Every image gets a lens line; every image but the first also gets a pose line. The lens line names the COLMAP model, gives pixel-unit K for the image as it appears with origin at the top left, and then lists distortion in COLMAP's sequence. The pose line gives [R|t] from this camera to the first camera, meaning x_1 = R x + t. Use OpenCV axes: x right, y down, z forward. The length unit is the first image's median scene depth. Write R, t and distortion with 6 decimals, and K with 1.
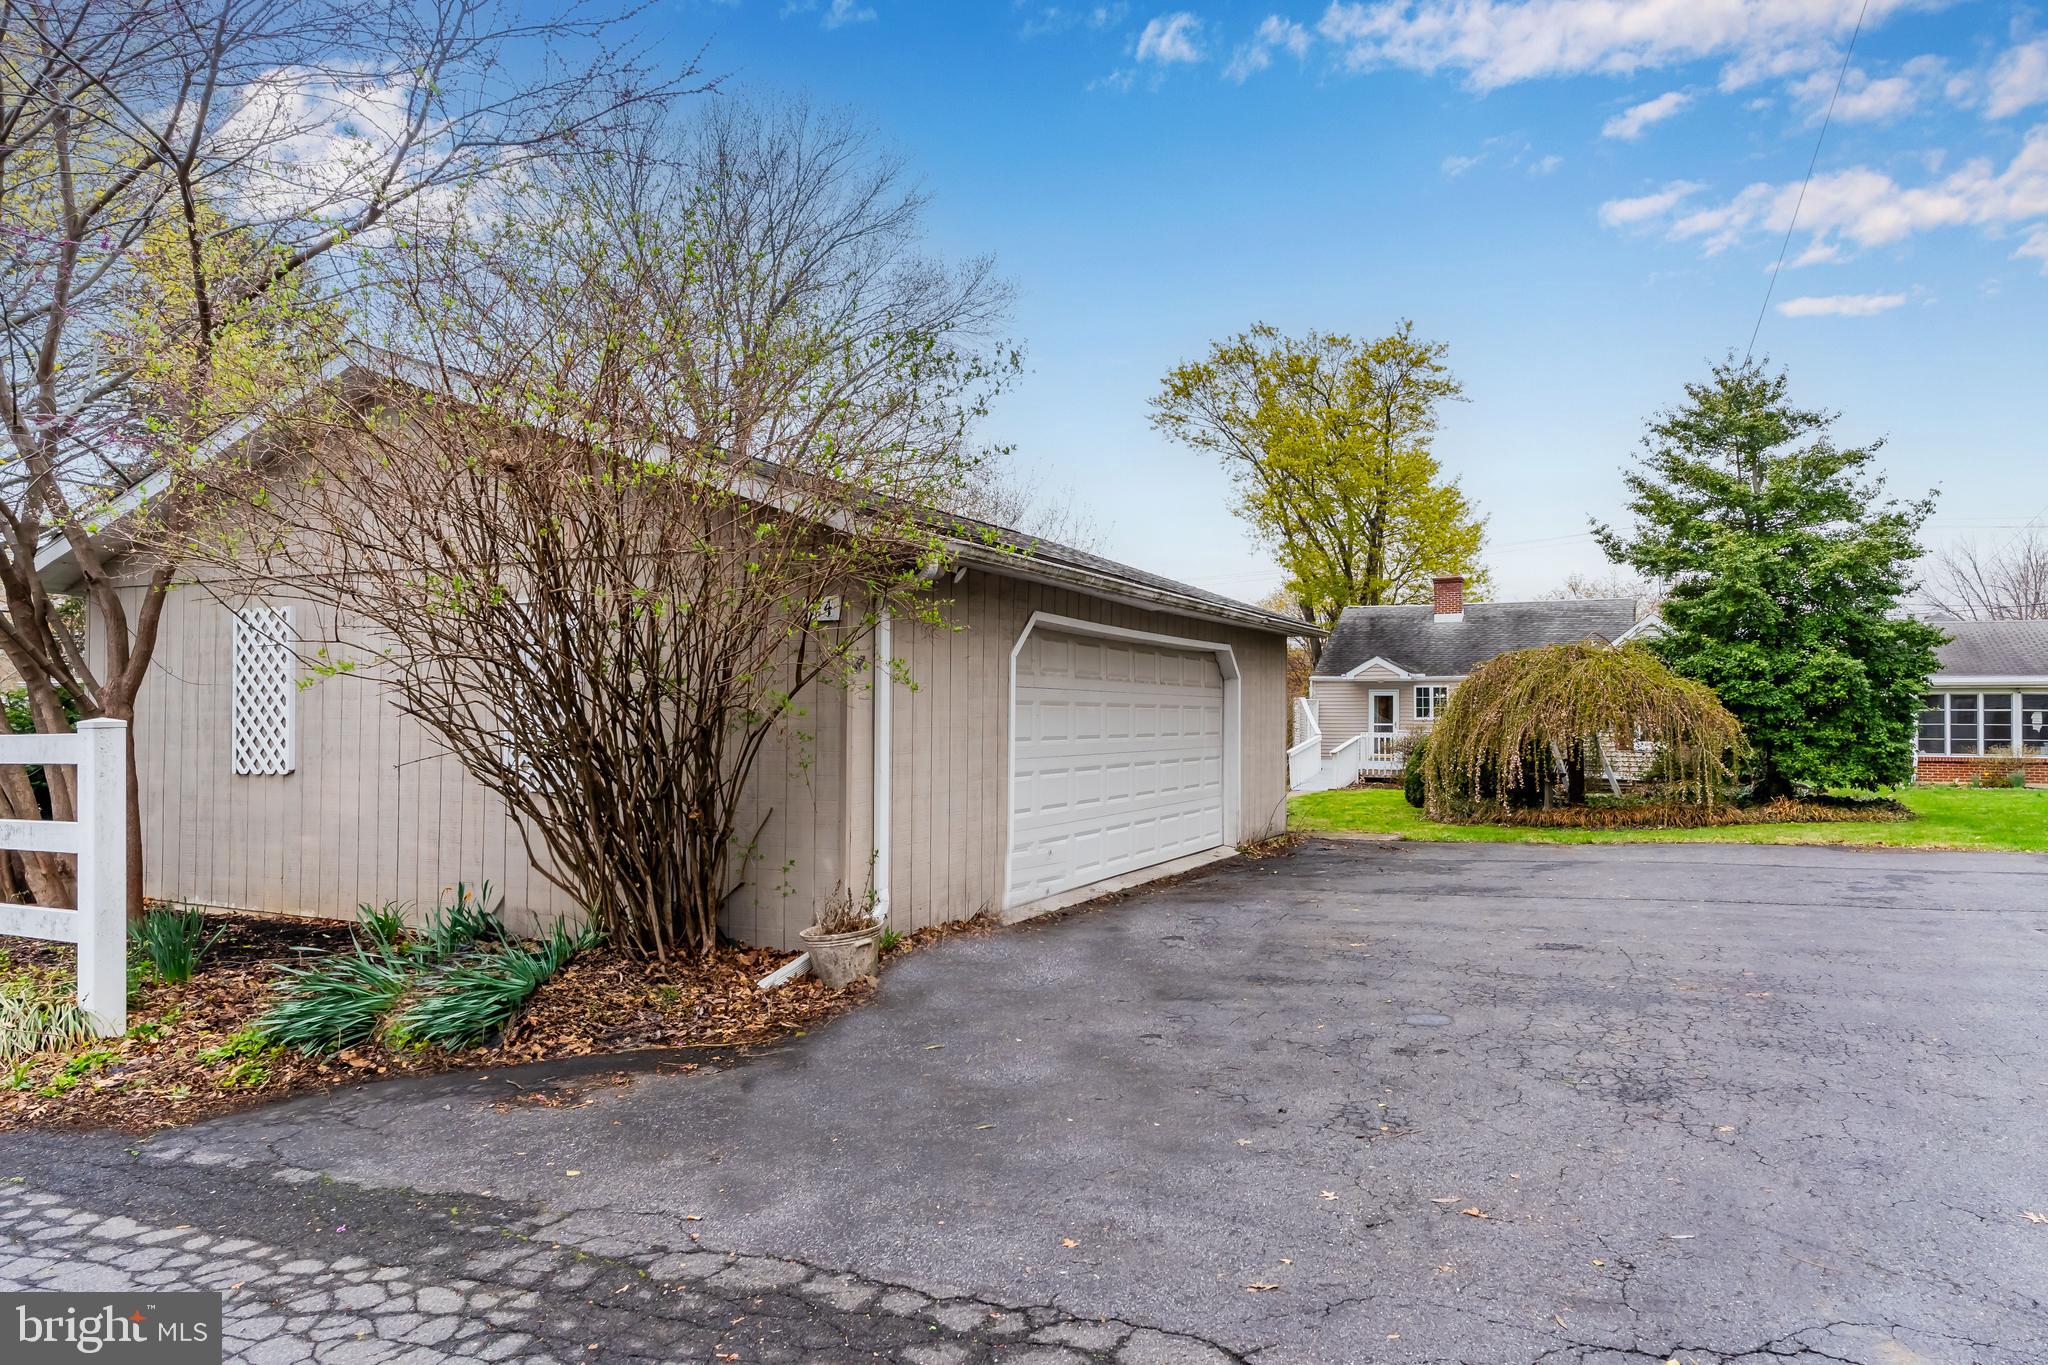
lens RADIAL K [[1109.9, 0, 1024.2], [0, 1109.9, 690.9], [0, 0, 1]] dist [-0.005758, -0.001232]
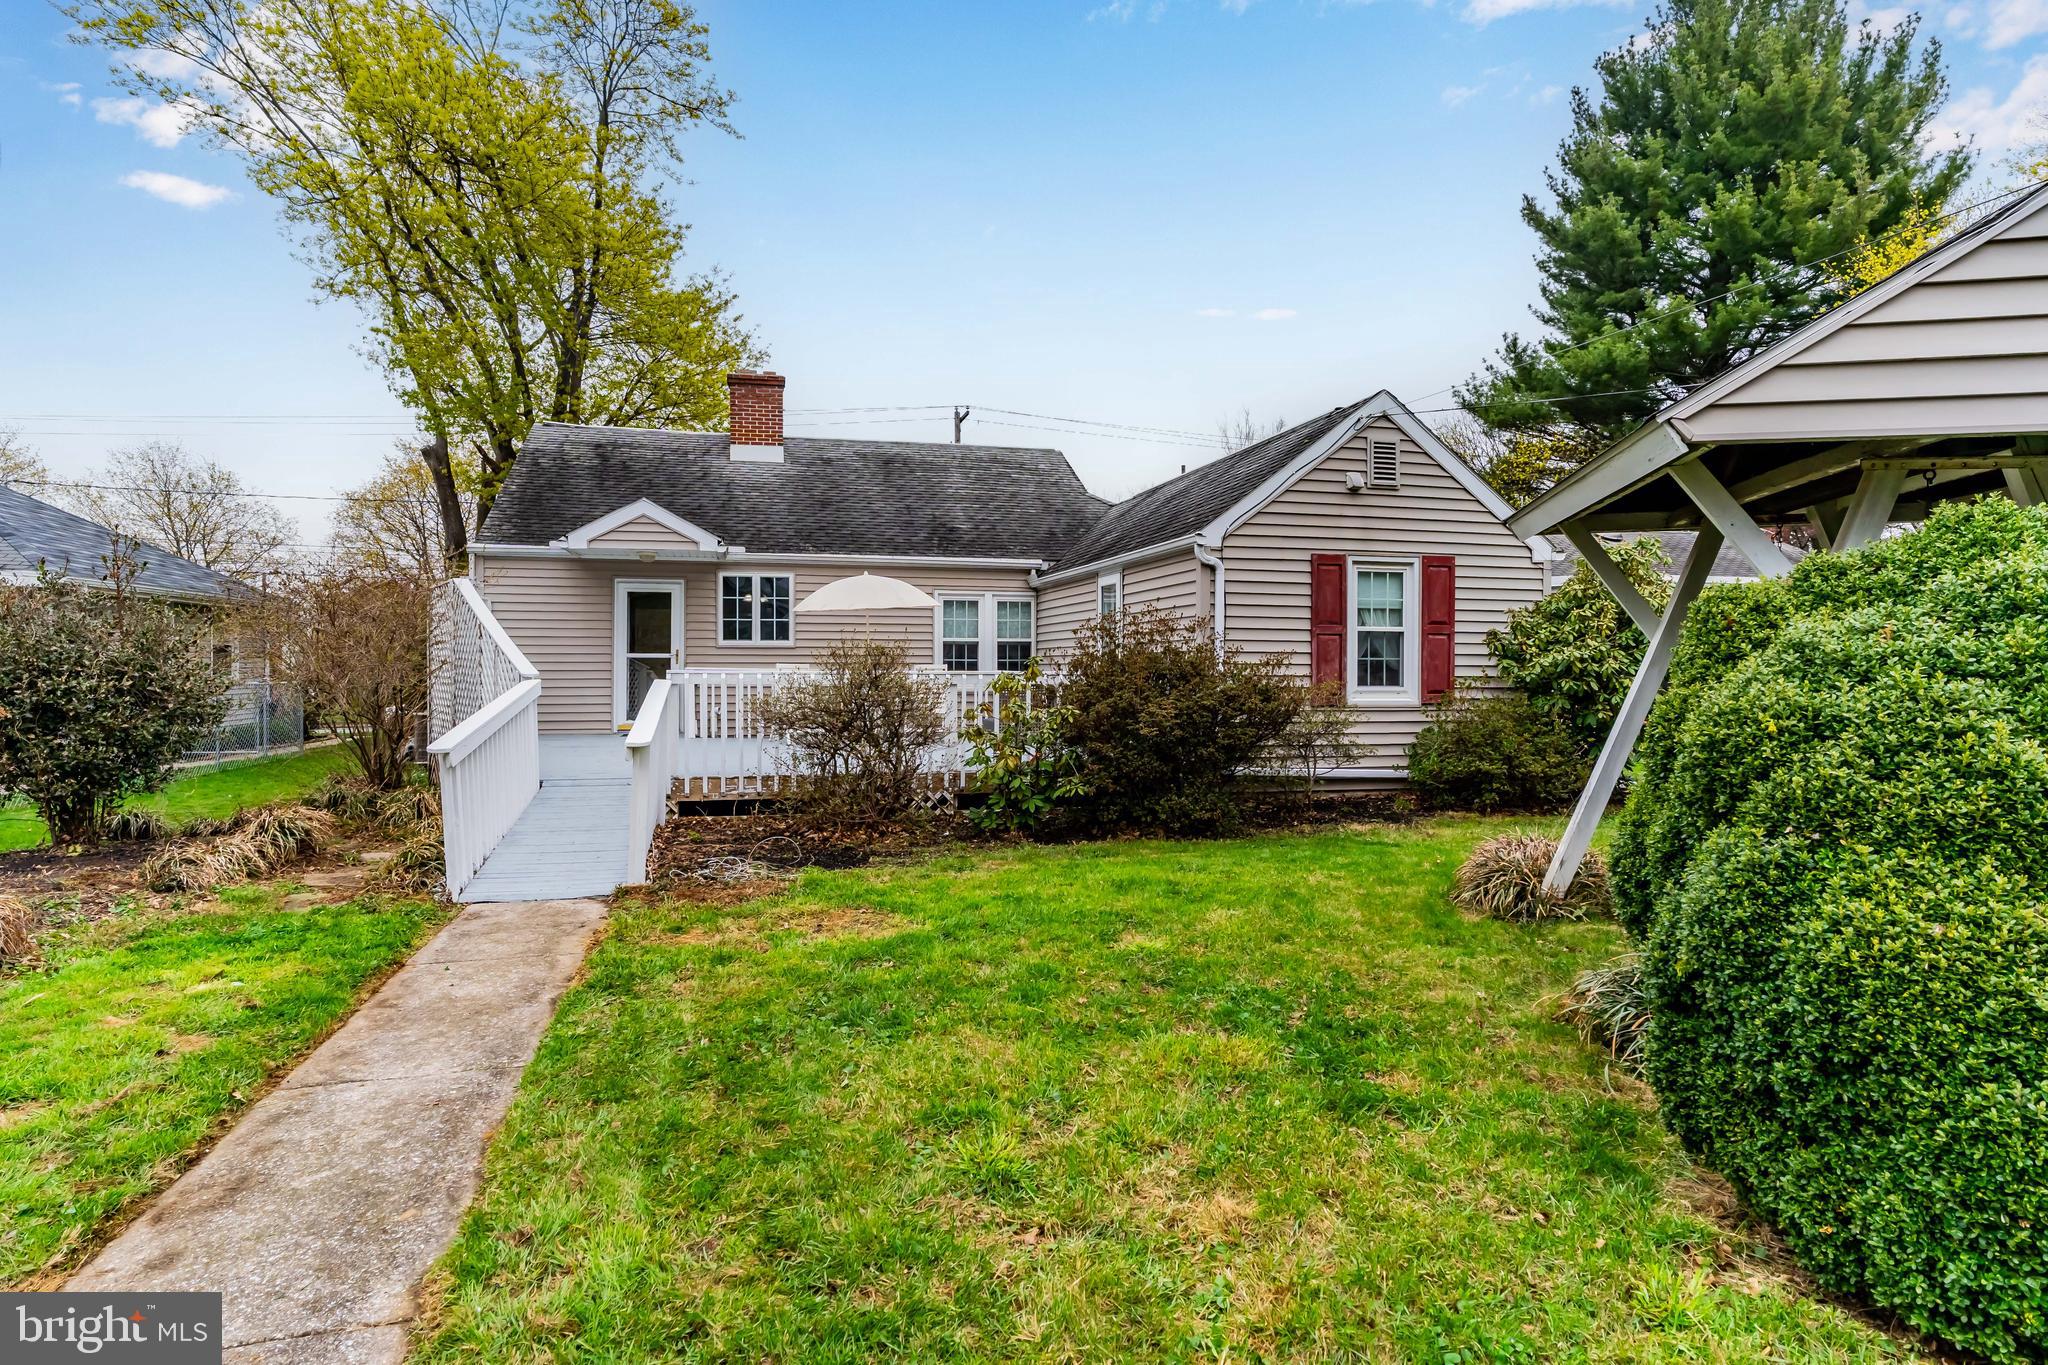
lens RADIAL K [[1043.7, 0, 1023.8], [0, 1043.7, 676.5], [0, 0, 1]] dist [-0.001909, 0.001193]
pose [[0.709168, -0.004880, 0.705023, 0.140797], [-0.021177, 0.999377, 0.028220, 0.024601], [-0.704721, -0.034943, 0.708623, 0.627080]]
